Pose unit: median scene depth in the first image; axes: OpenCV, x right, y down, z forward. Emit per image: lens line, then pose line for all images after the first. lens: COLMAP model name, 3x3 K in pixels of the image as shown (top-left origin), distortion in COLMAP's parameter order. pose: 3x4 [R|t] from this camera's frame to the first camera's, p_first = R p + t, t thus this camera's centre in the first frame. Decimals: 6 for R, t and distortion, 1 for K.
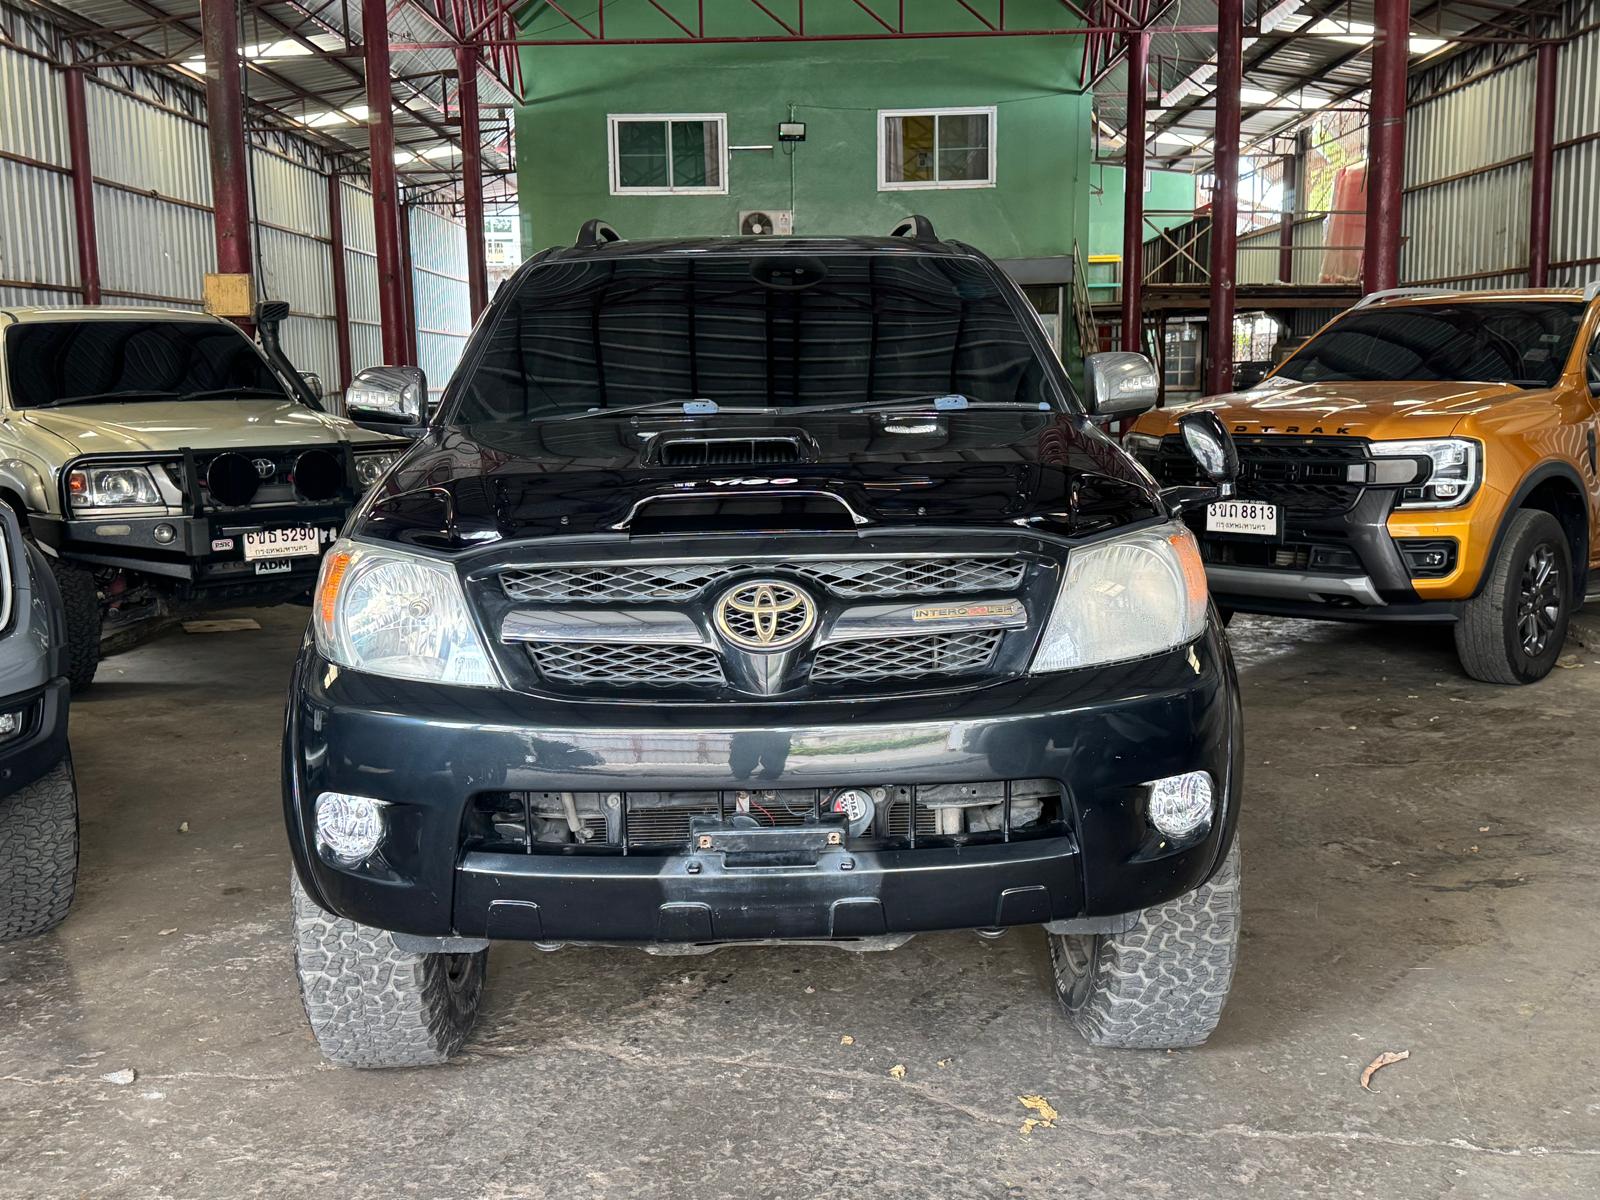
lens RADIAL K [[1590.5, 0, 808.9], [0, 1590.5, 596.3], [0, 0, 1]] dist [0.193073, -0.460323]
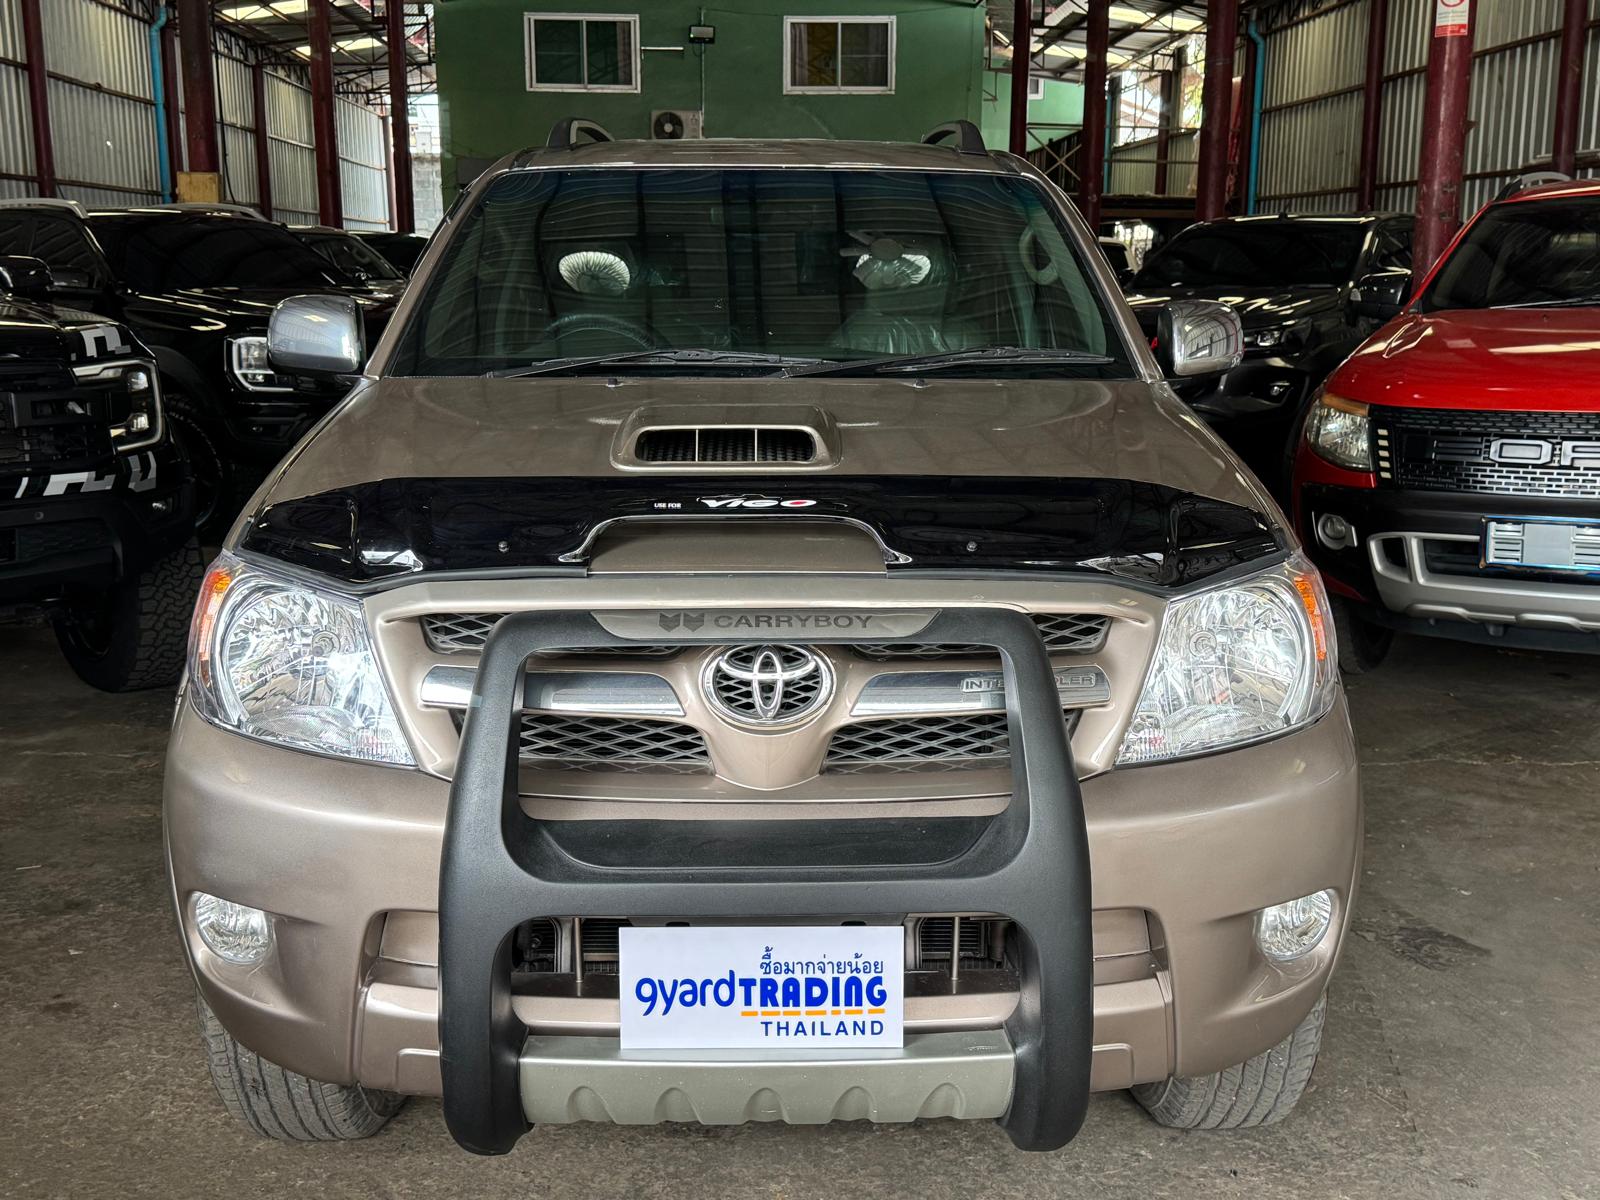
lens RADIAL K [[1590.5, 0, 808.9], [0, 1590.5, 596.3], [0, 0, 1]] dist [0.193073, -0.460323]
pose [[0.998210, 0.007507, 0.059331, -0.000849], [-0.011346, 0.997845, 0.064629, 0.008196], [-0.058718, -0.065187, 0.996144, -0.080268]]
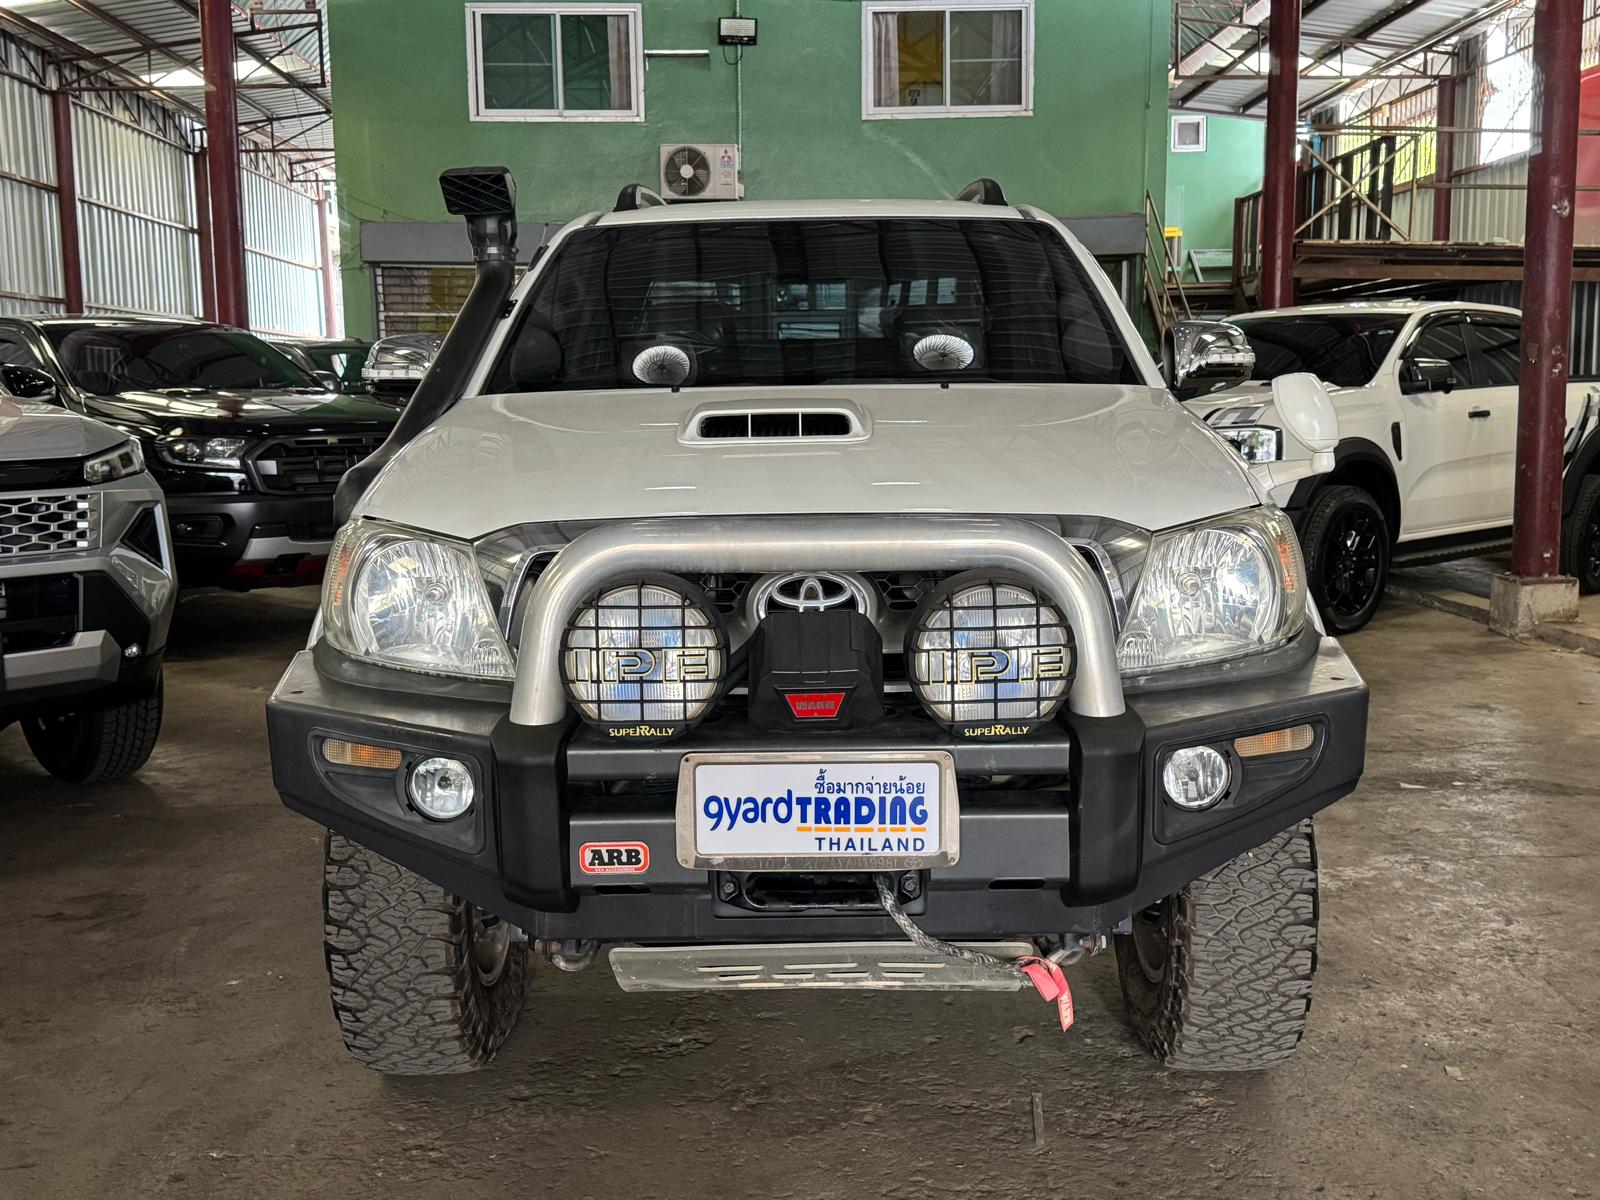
lens RADIAL K [[1590.5, 0, 808.9], [0, 1590.5, 596.3], [0, 0, 1]] dist [0.193073, -0.460323]
pose [[0.999521, -0.000711, 0.030927, -0.001671], [0.000970, 0.999965, -0.008356, -0.044814], [-0.030920, 0.008382, 0.999487, 0.331913]]
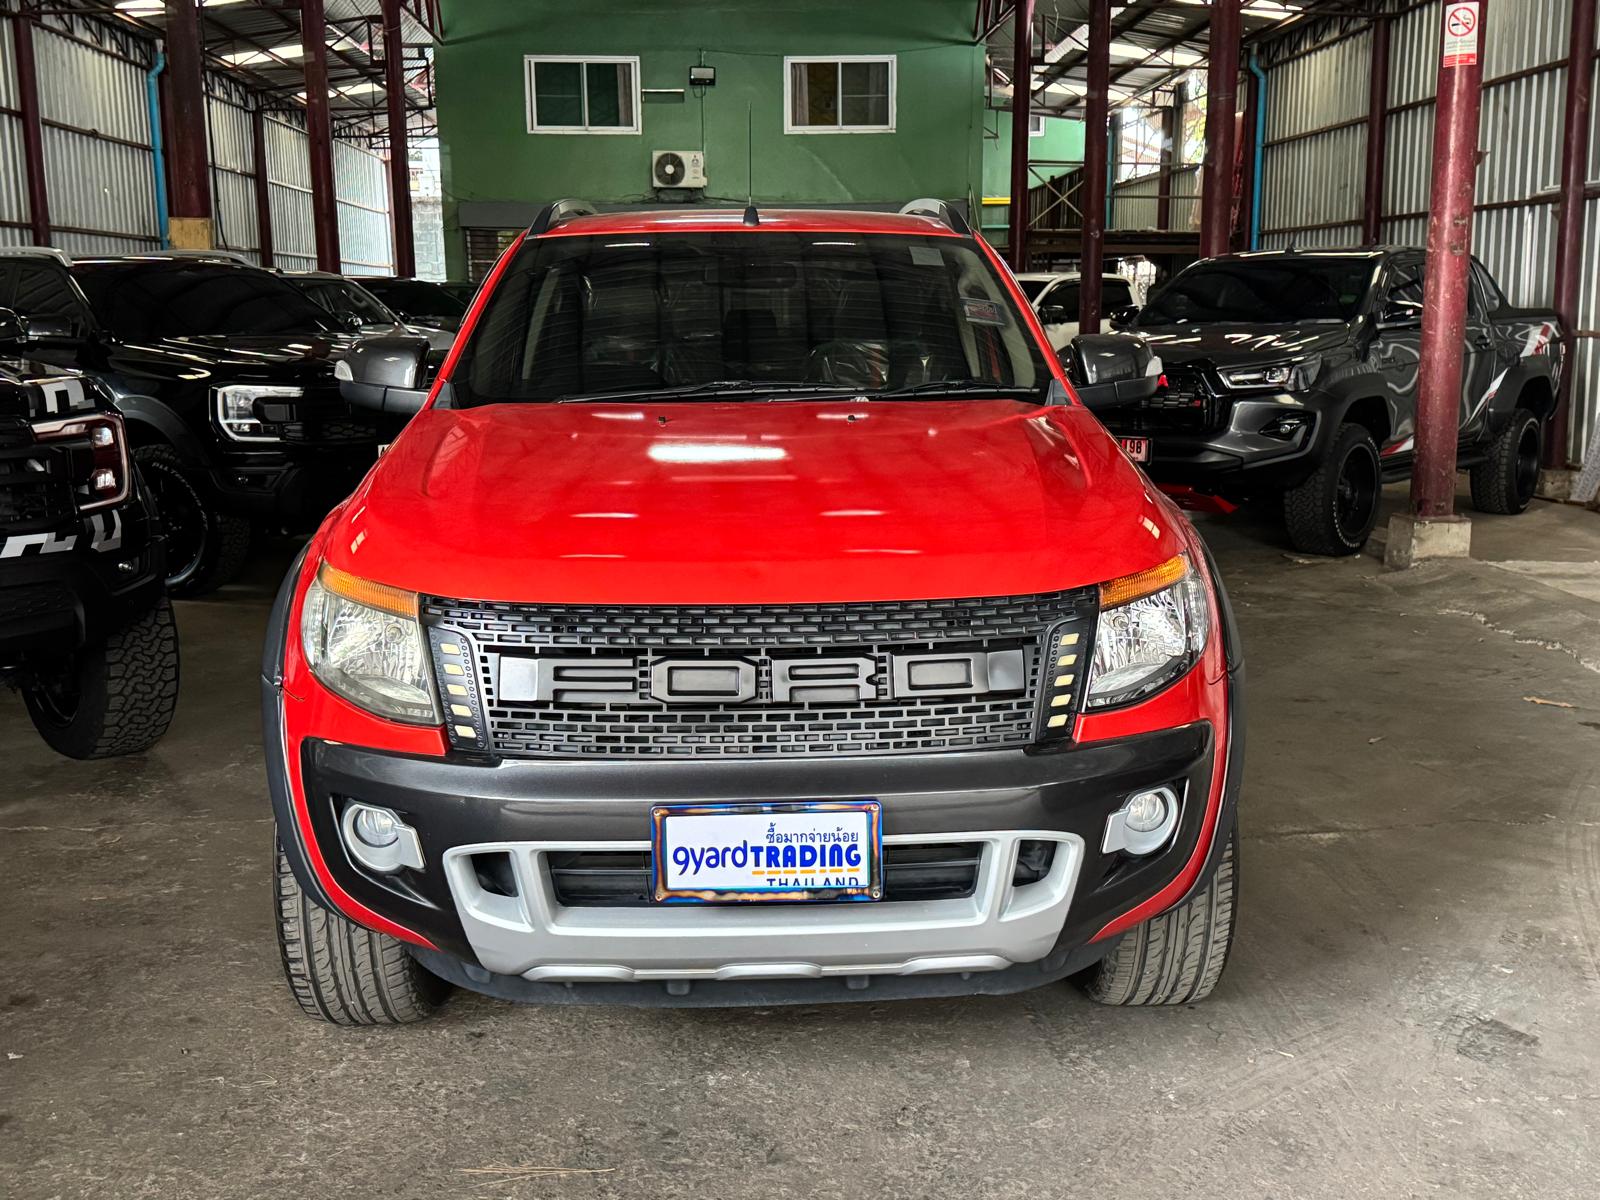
lens RADIAL K [[1590.5, 0, 808.9], [0, 1590.5, 596.3], [0, 0, 1]] dist [0.193073, -0.460323]
pose [[0.998508, -0.001044, 0.054590, 0.001273], [-0.001264, 0.999107, 0.042232, 0.006030], [-0.054586, -0.042238, 0.997615, -0.070045]]
